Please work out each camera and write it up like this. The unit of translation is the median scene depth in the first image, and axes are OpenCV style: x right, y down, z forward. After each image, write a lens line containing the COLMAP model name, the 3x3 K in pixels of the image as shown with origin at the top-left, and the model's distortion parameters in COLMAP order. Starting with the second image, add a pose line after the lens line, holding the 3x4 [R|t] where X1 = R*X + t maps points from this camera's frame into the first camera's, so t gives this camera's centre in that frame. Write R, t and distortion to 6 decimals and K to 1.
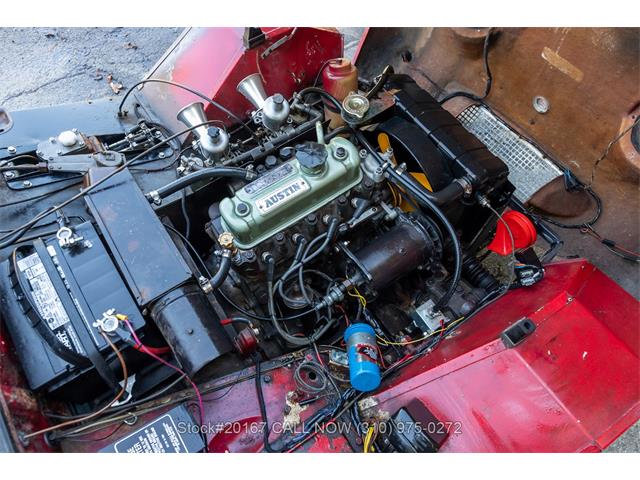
lens RADIAL K [[431.1, 0, 320.0], [0, 431.1, 240.0], [0, 0, 1]] dist [0.009438, -0.000418]
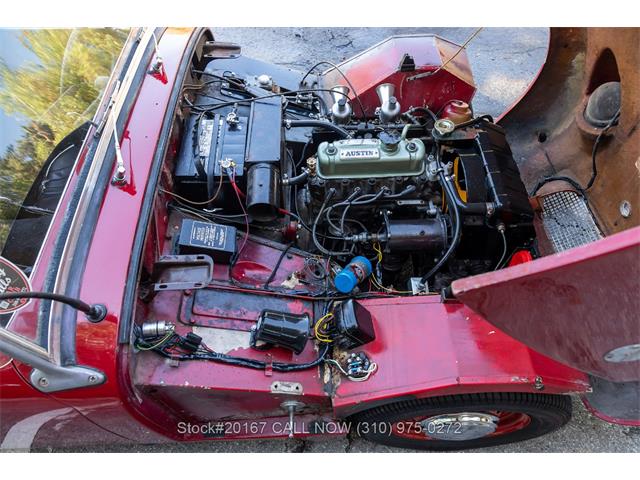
lens RADIAL K [[431.1, 0, 320.0], [0, 431.1, 240.0], [0, 0, 1]] dist [0.009438, -0.000418]
pose [[0.834607, 0.446760, -0.322236, 0.370216], [-0.482467, 0.875164, -0.036254, 0.248110], [0.265812, 0.185726, 0.945965, -0.335299]]
